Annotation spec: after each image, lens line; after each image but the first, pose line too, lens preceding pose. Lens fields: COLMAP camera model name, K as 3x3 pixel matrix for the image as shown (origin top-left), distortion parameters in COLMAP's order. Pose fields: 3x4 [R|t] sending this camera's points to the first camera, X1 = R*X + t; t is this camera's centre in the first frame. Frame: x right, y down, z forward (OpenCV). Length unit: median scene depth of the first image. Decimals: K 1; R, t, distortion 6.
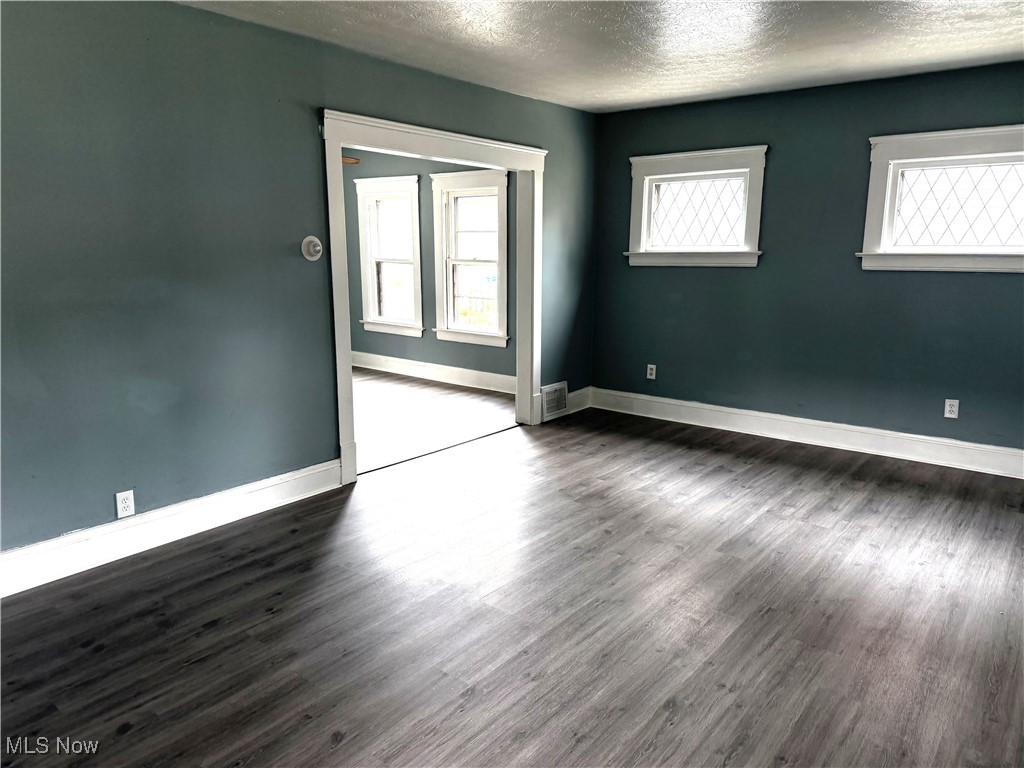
lens RADIAL K [[725.0, 0, 504.5], [0, 725.0, 385.9], [0, 0, 1]] dist [-0.003075, -0.009054]
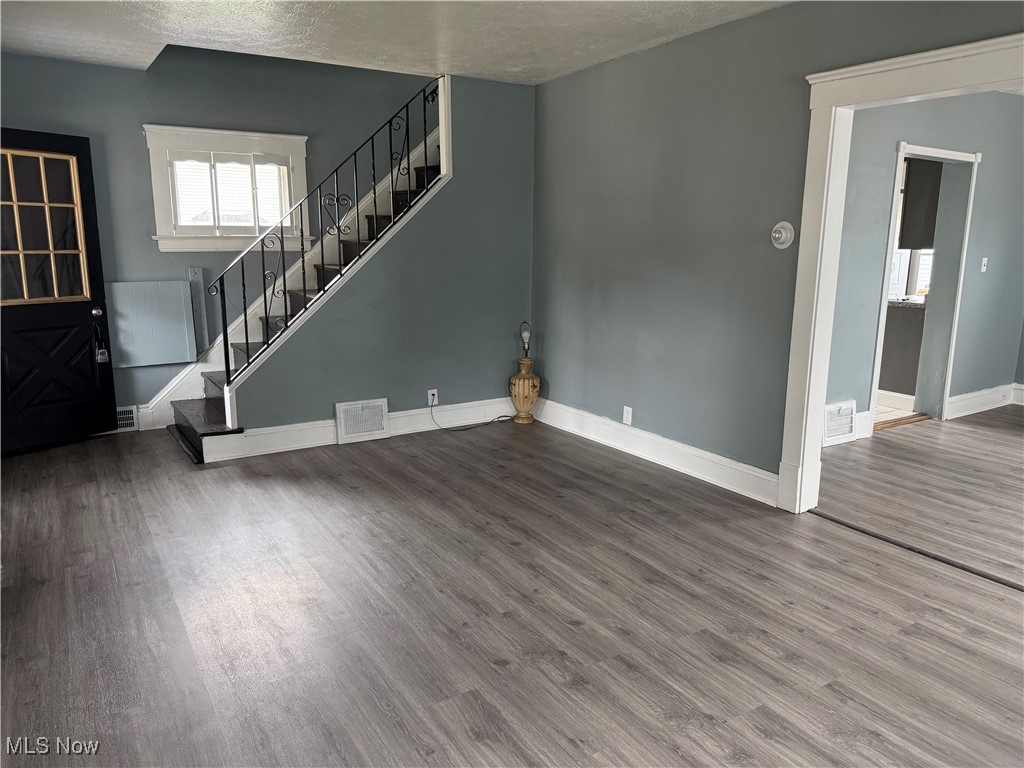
lens RADIAL K [[725.0, 0, 504.5], [0, 725.0, 385.9], [0, 0, 1]] dist [-0.003075, -0.009054]
pose [[-0.341504, 0.190267, -0.920420, 0.839439], [-0.182333, 0.947279, 0.263470, -0.216943], [0.922025, 0.257799, -0.288807, 1.140721]]
